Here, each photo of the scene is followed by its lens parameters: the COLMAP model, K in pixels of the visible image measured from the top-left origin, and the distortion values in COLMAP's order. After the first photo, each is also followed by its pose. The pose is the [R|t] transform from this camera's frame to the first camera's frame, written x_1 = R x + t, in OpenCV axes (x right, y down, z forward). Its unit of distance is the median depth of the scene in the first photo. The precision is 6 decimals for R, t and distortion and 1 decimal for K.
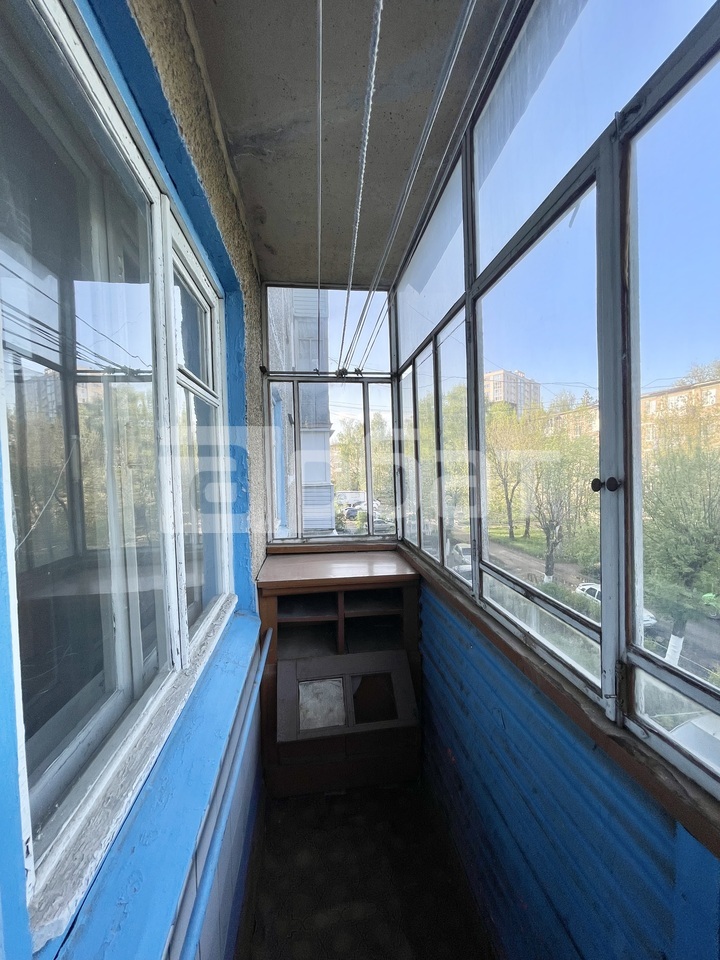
lens RADIAL K [[387.7, 0, 360.7], [0, 387.7, 480.8], [0, 0, 1]] dist [-0.008233, 0.003393]
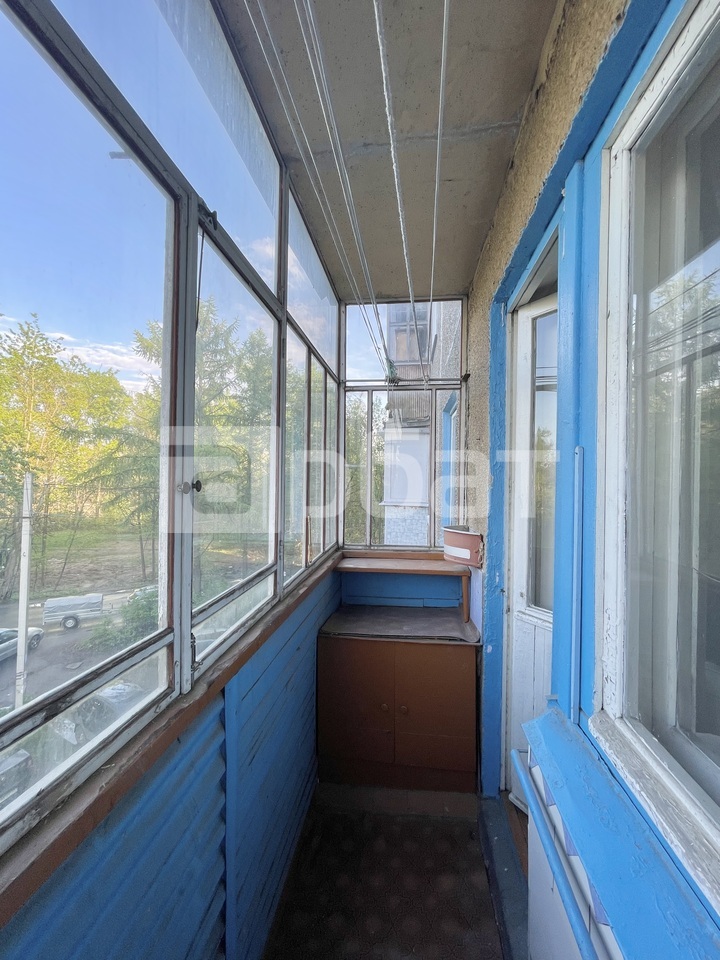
lens RADIAL K [[387.7, 0, 361.6], [0, 387.7, 479.0], [0, 0, 1]] dist [-0.008233, 0.003393]
pose [[-0.966272, 0.011906, 0.257247, -0.117530], [0.019114, 0.999491, 0.025539, -0.024660], [-0.256812, 0.029595, -0.966008, 1.497207]]
